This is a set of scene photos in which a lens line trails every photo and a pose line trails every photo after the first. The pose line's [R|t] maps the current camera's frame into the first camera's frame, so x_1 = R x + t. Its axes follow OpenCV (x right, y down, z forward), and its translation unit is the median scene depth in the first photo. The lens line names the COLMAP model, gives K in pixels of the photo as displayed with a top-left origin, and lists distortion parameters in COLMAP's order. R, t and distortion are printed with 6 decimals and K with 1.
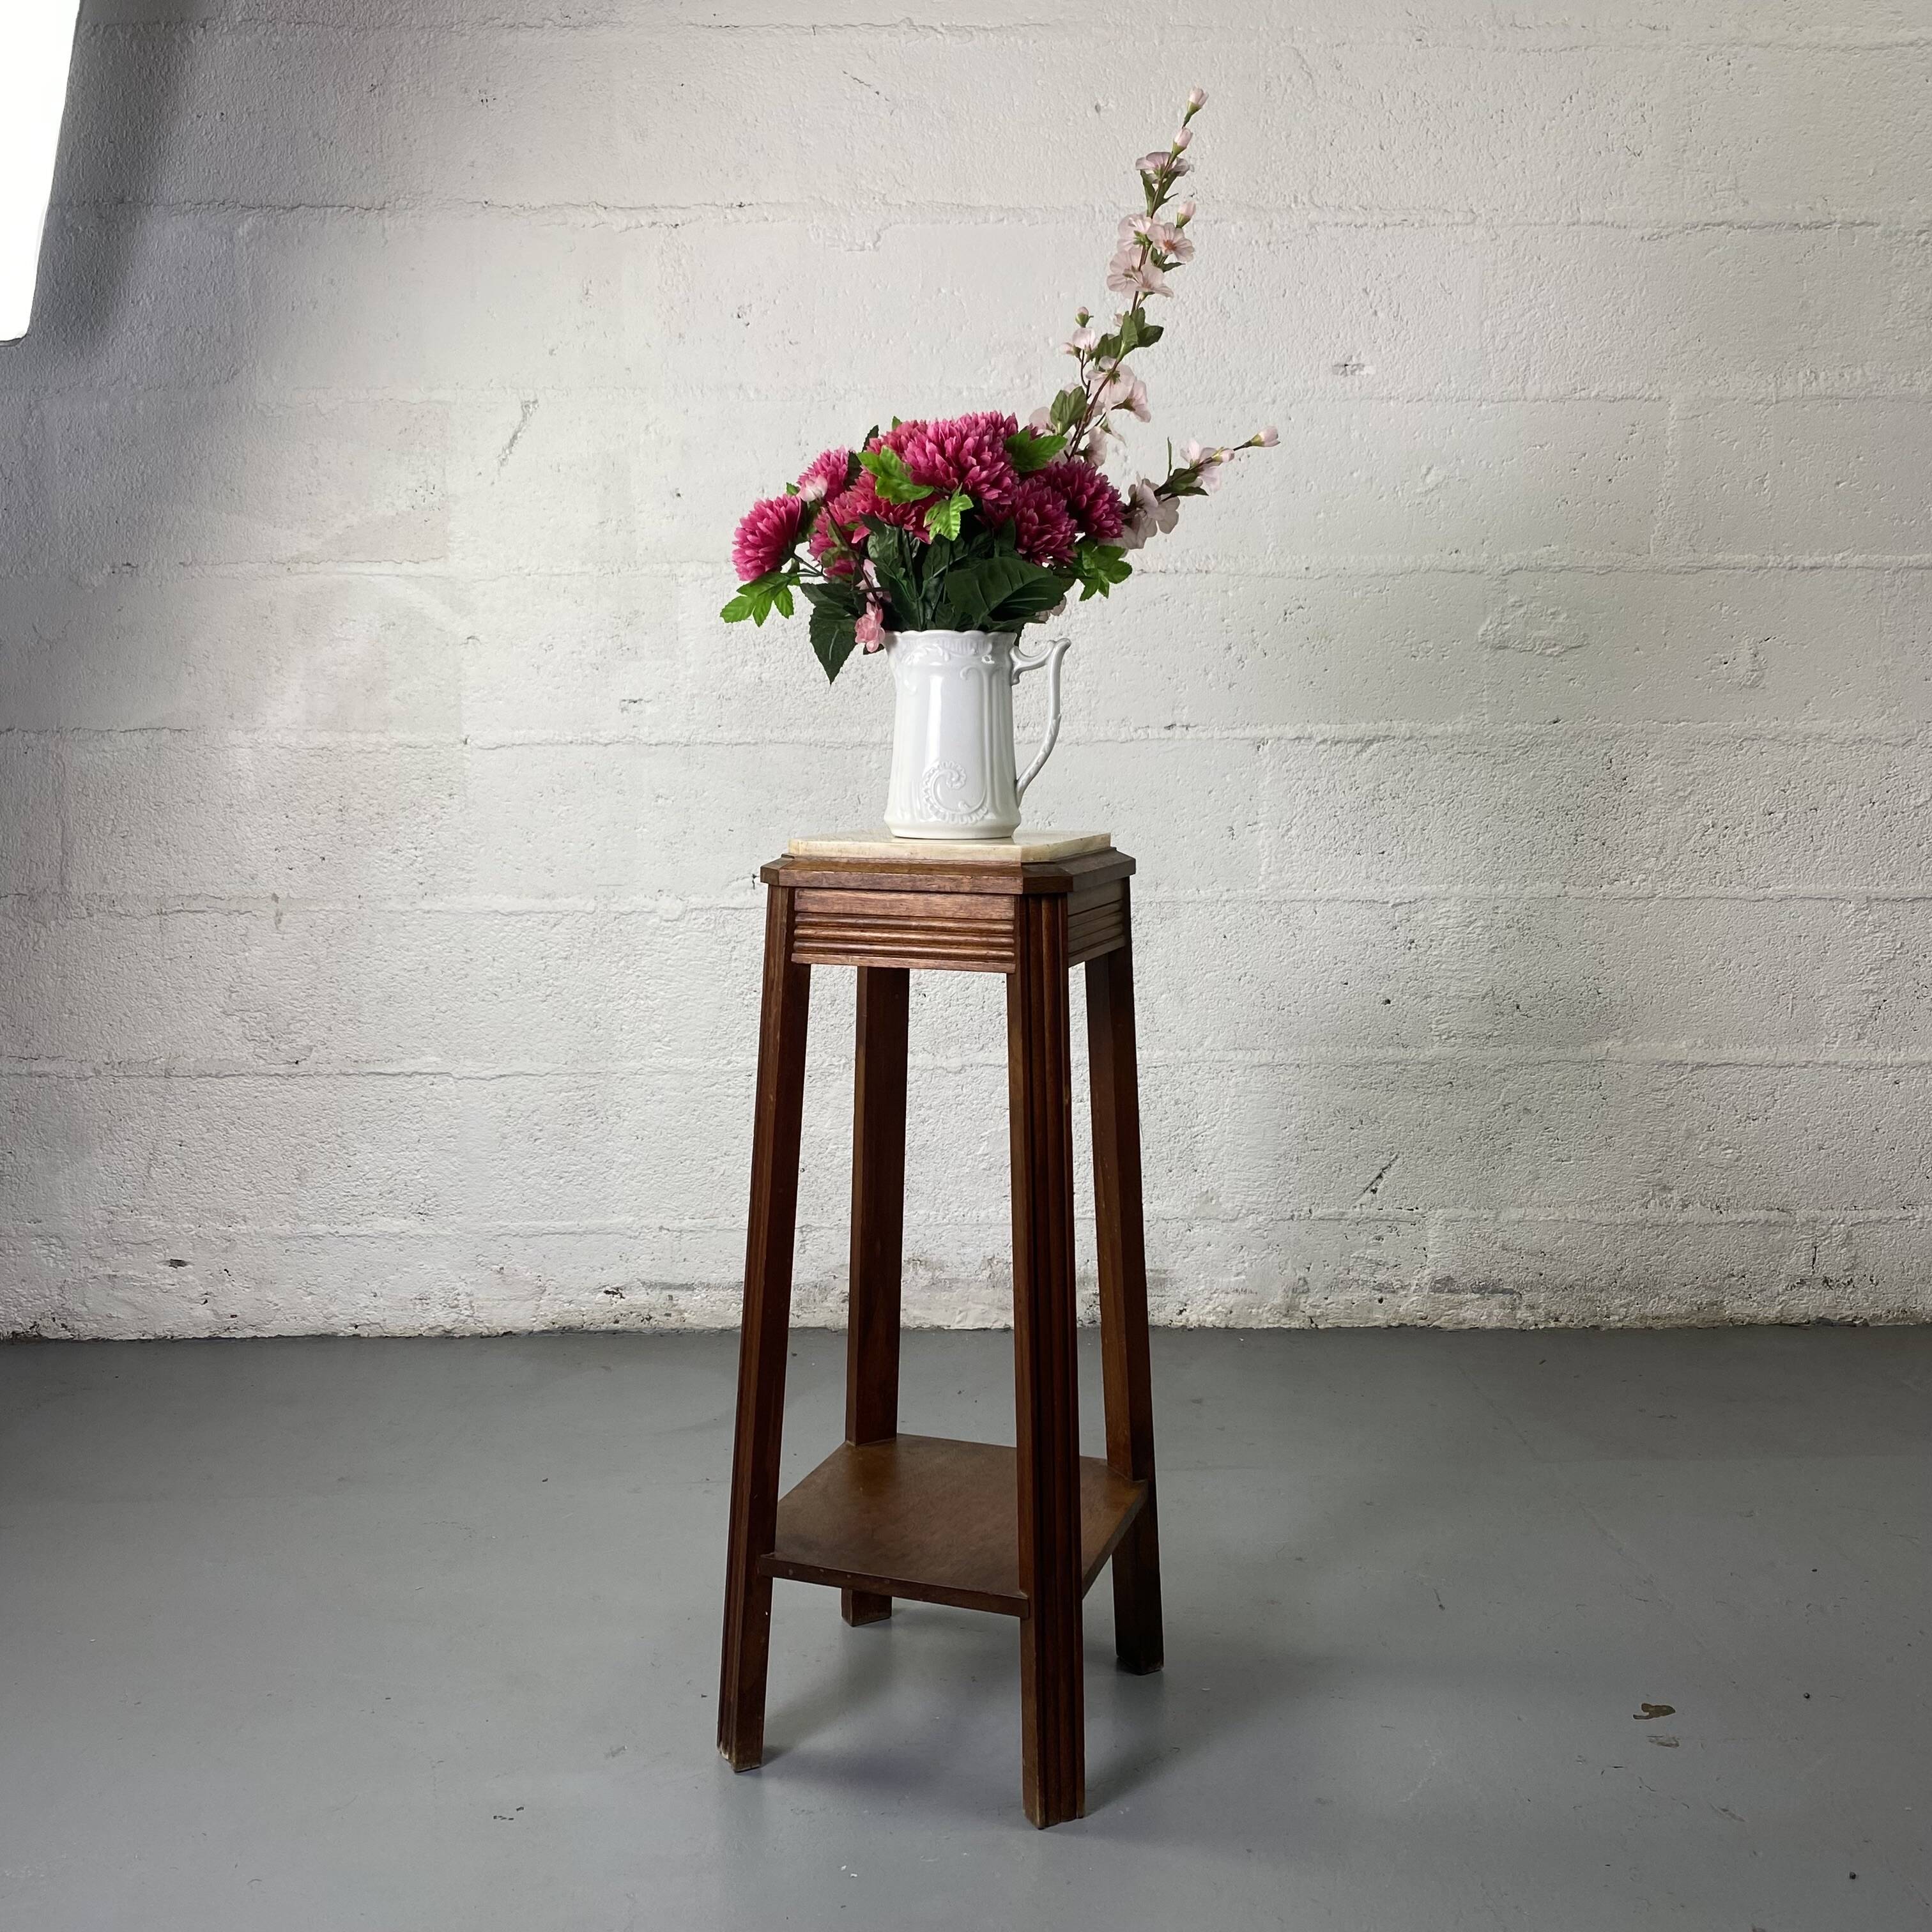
lens RADIAL K [[2010.1, 0, 958.8], [0, 2010.1, 921.3], [0, 0, 1]] dist [0.060140, 0.000000]
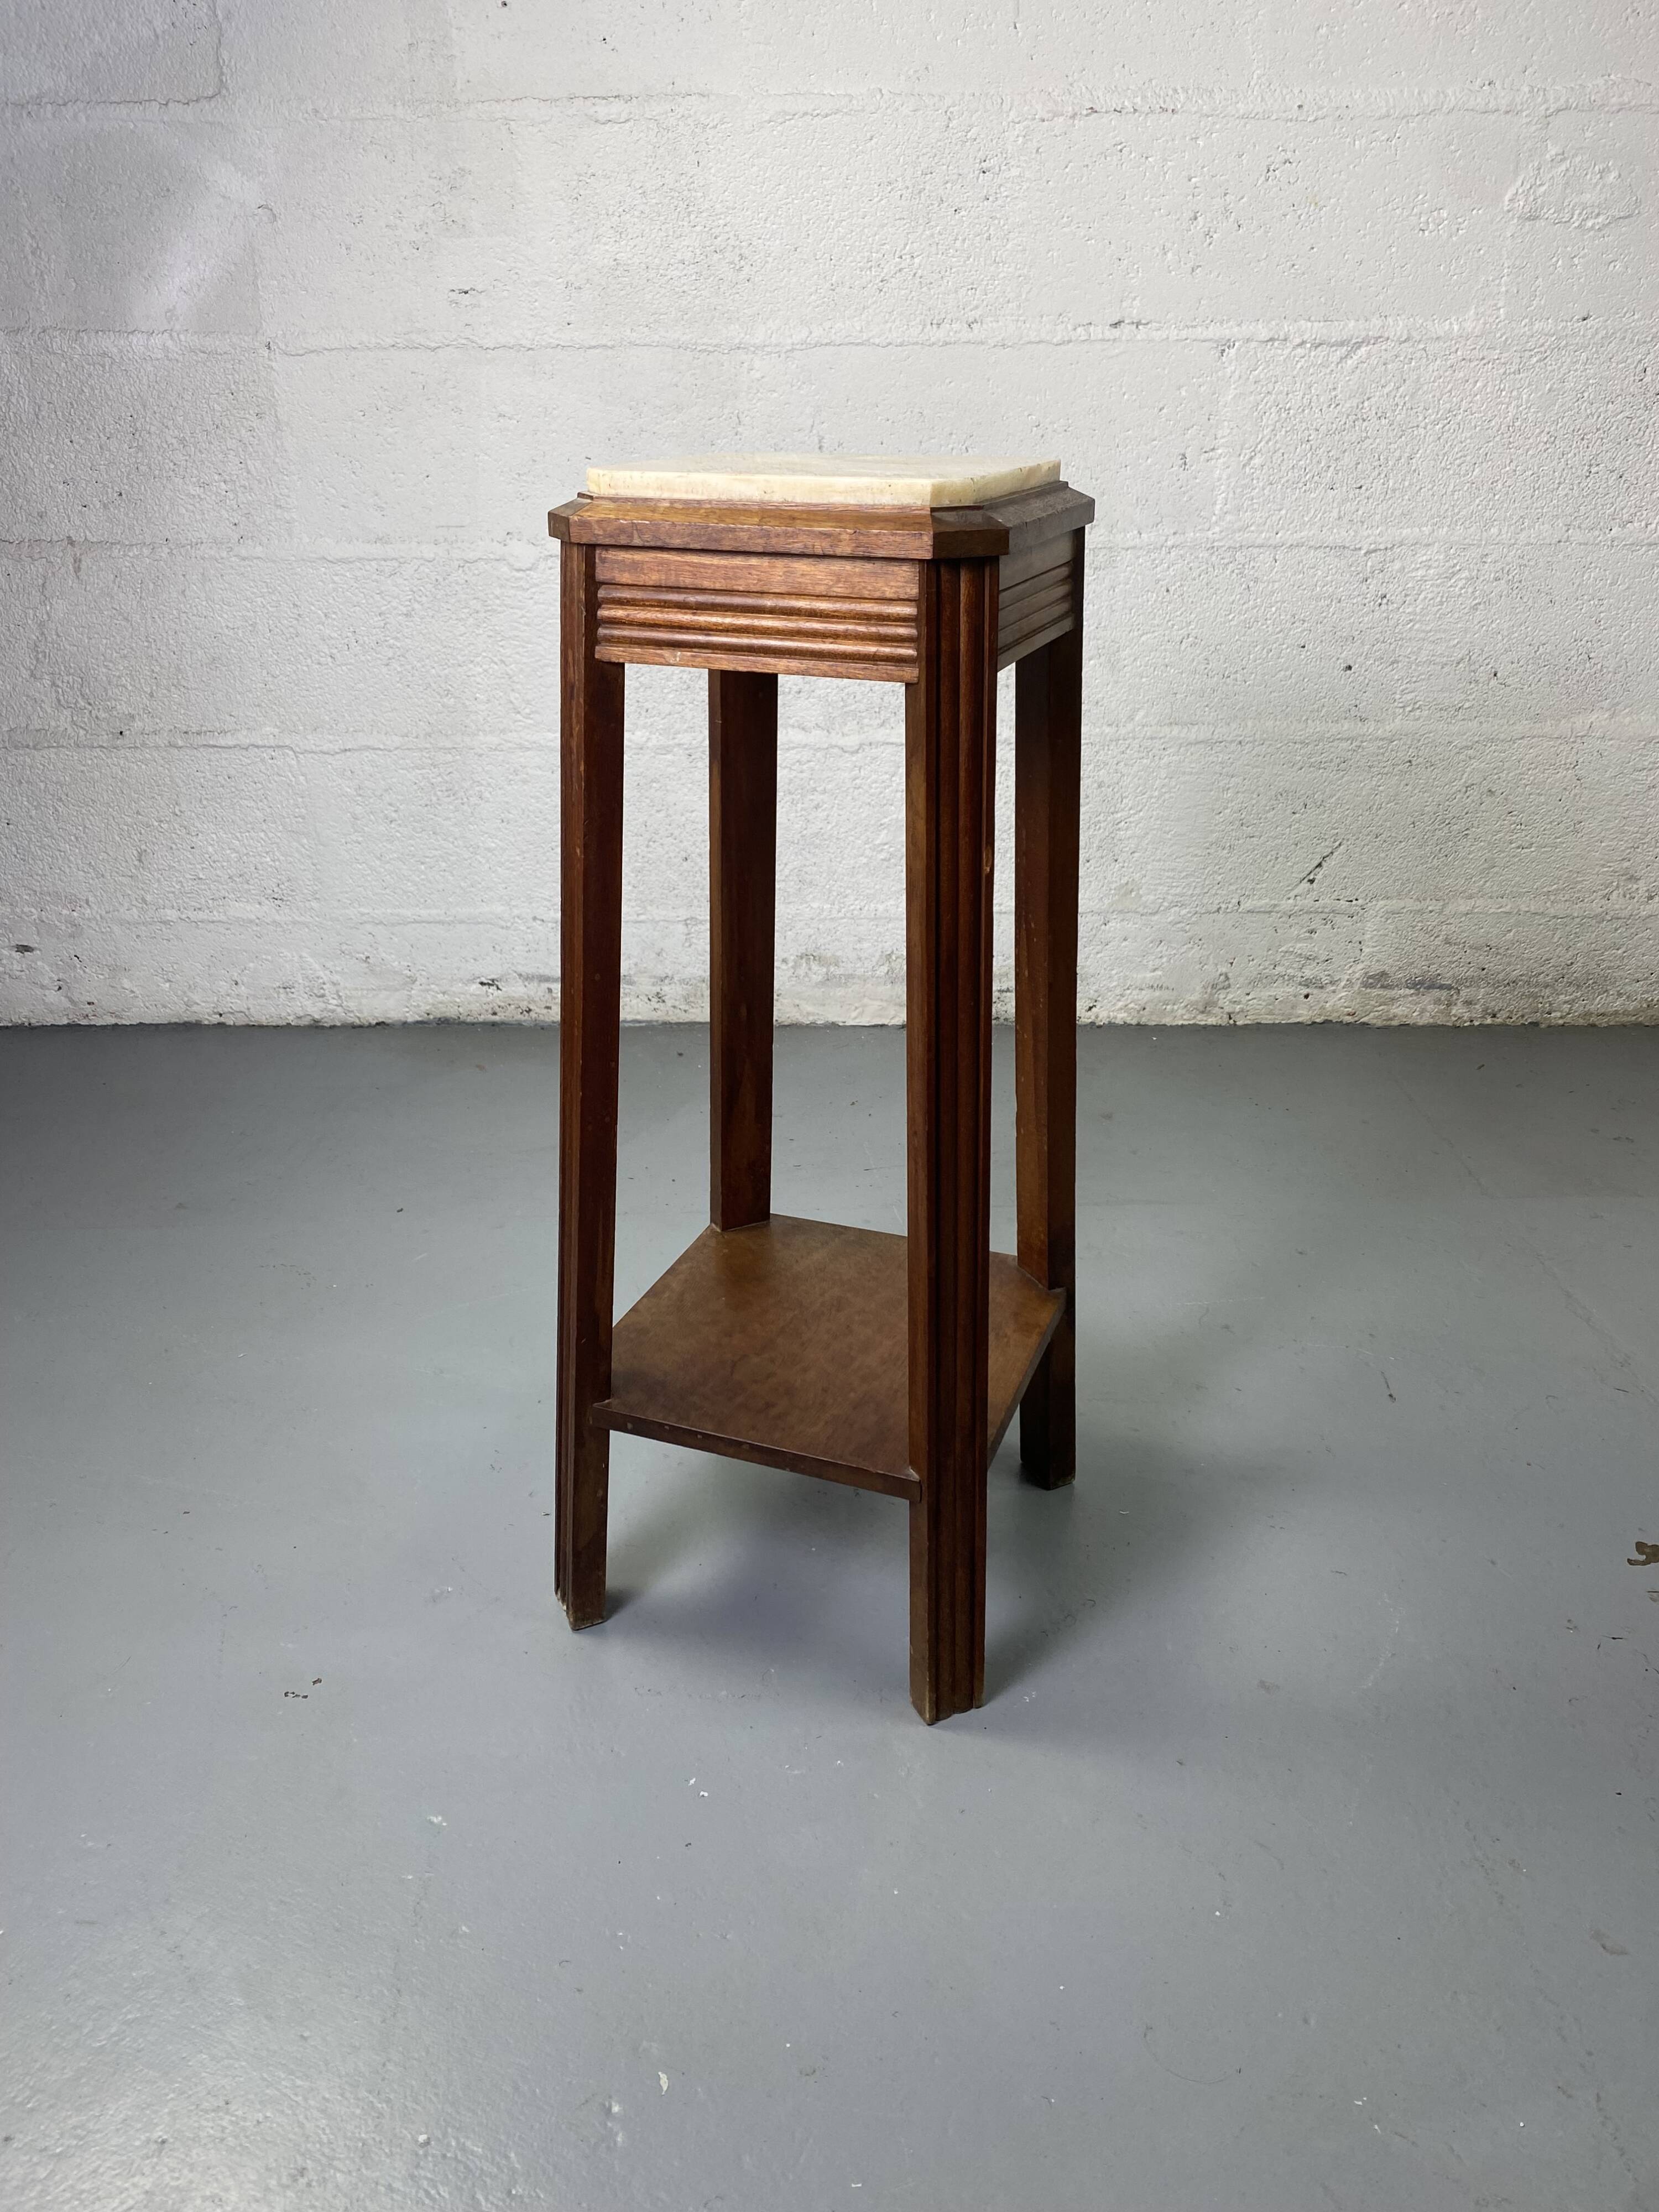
lens RADIAL K [[1690.1, 0, 831.7], [0, 1690.1, 1082.4], [0, 0, 1]] dist [0.017648, -0.019188]
pose [[0.999677, 0.009634, -0.023510, 0.007987], [-0.002104, 0.953537, 0.301267, -0.009810], [0.025320, -0.301121, 0.953250, 0.242462]]
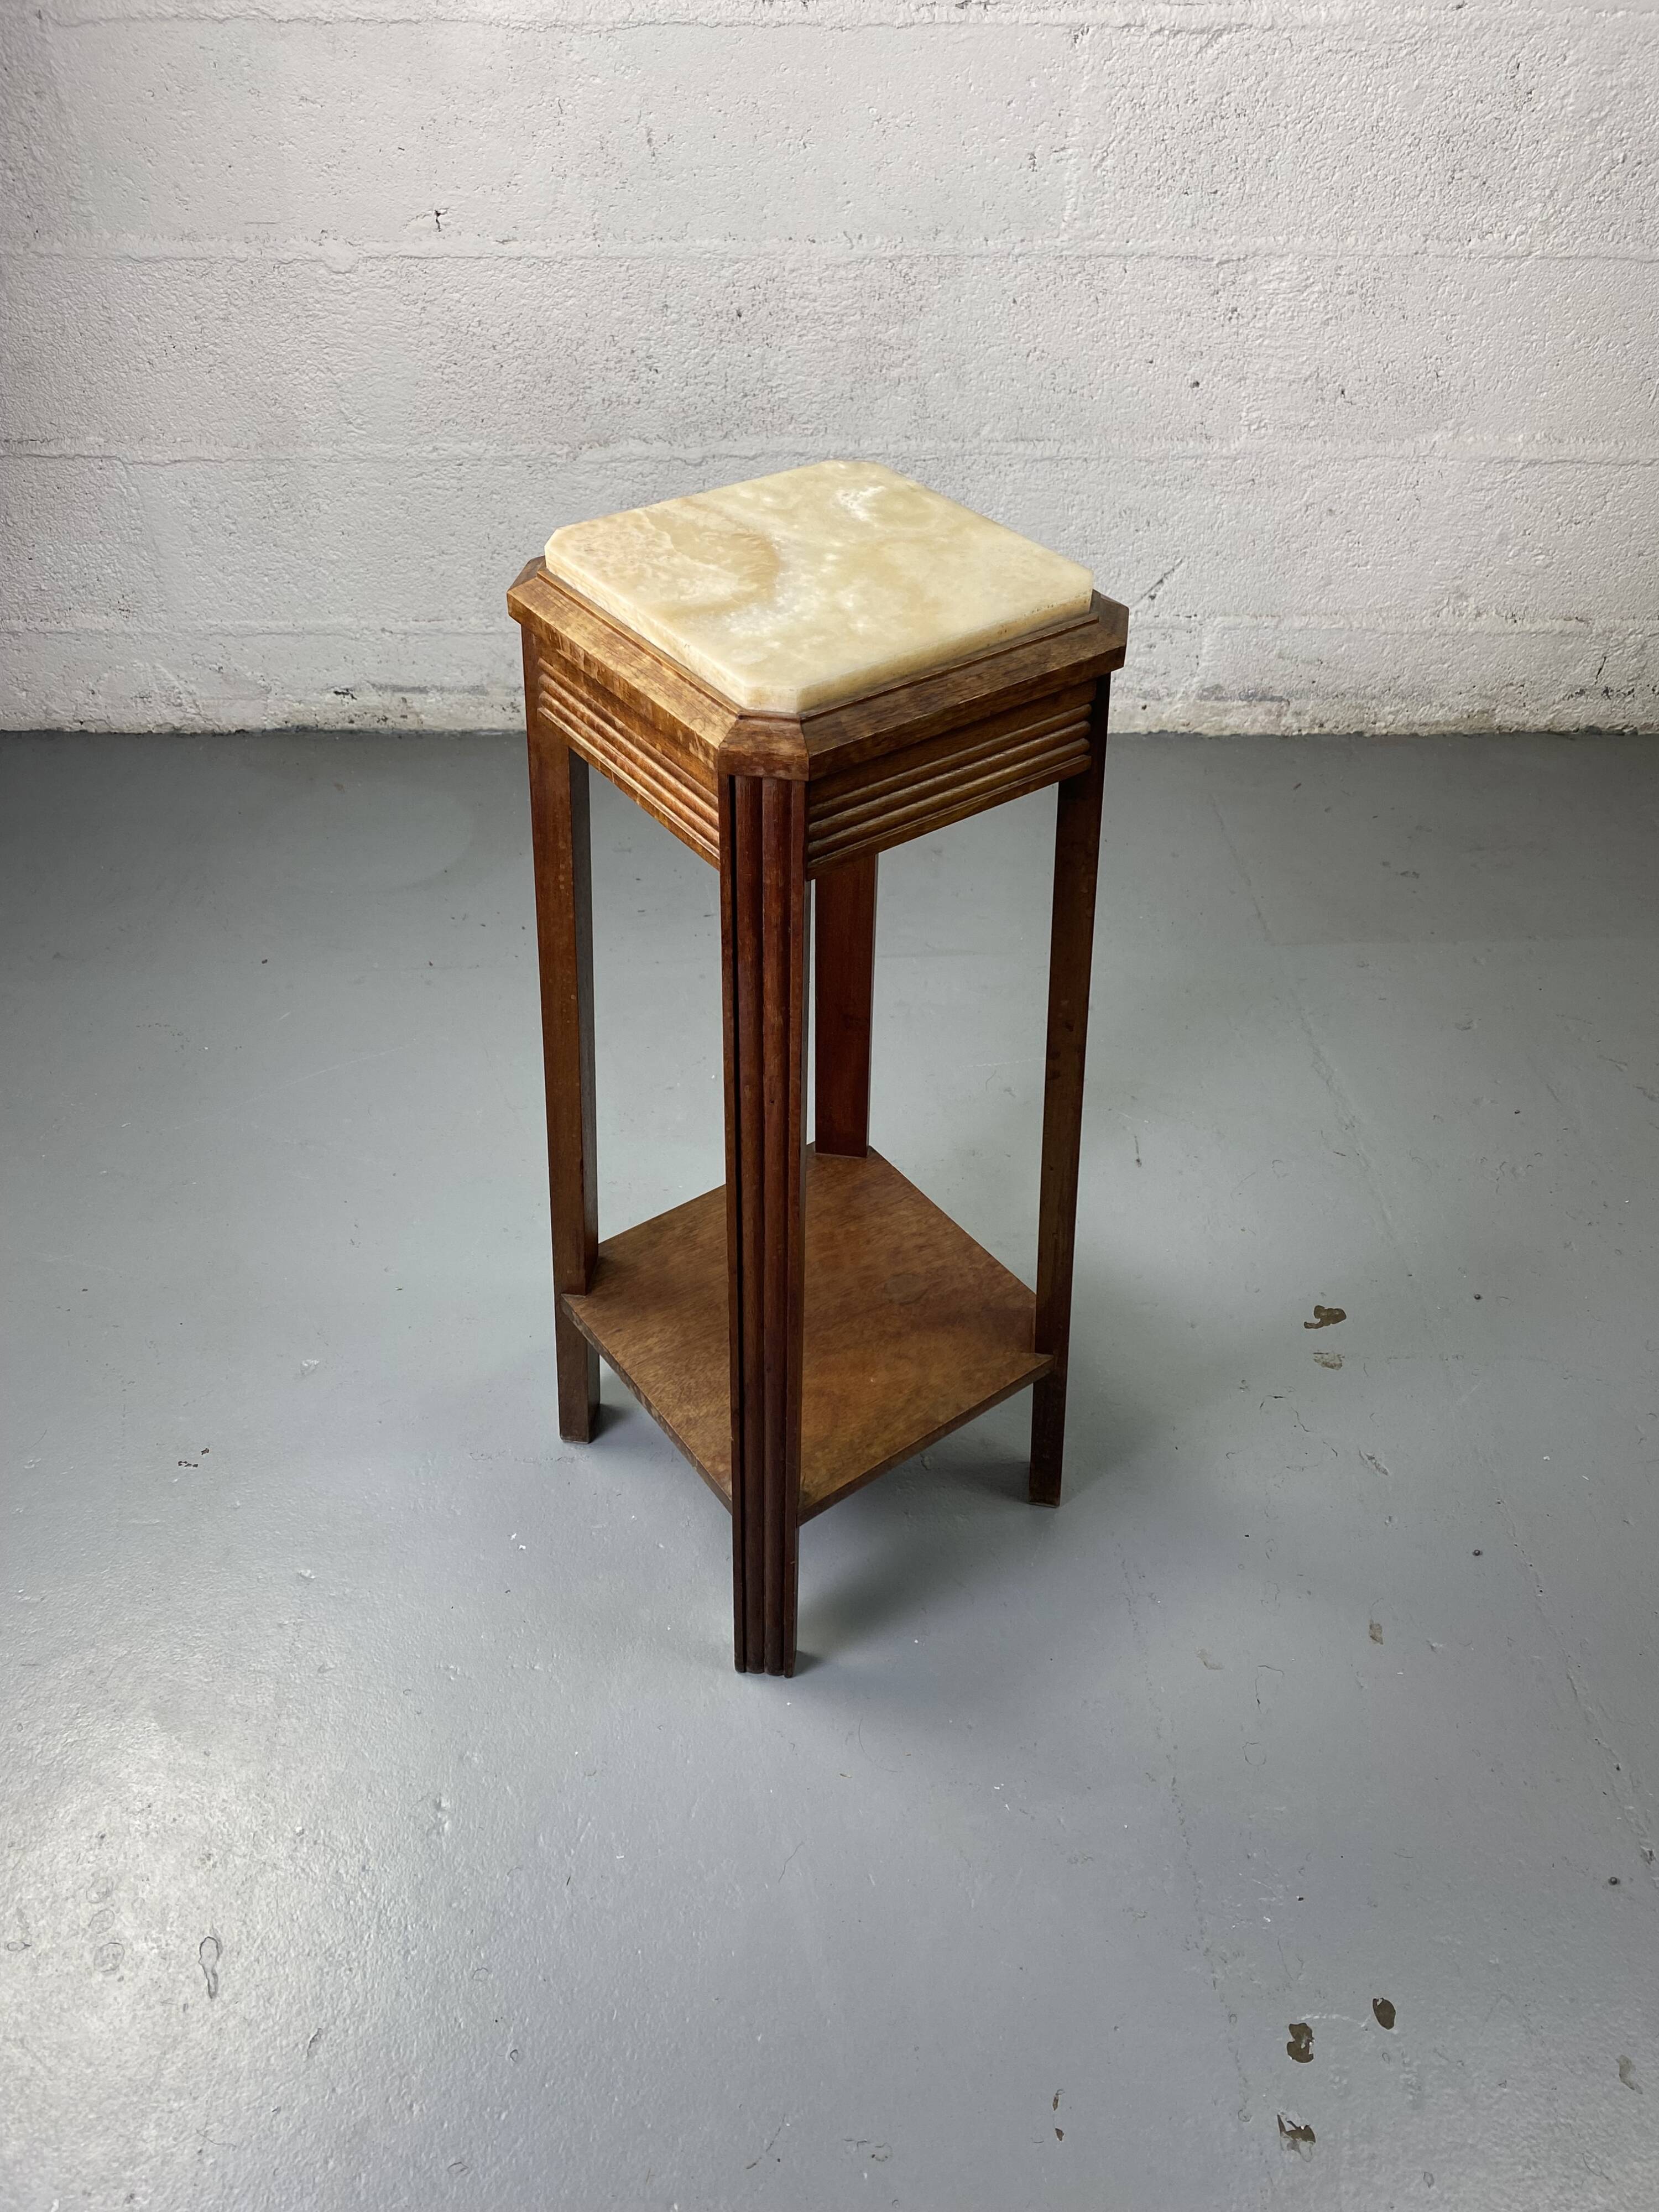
lens RADIAL K [[1690.1, 0, 833.1], [0, 1690.1, 1083.2], [0, 0, 1]] dist [0.017648, -0.019188]
pose [[0.999807, 0.011385, 0.015984, 0.050029], [-0.018408, 0.826389, 0.562799, -0.119858], [-0.006801, -0.562985, 0.826439, 0.235825]]
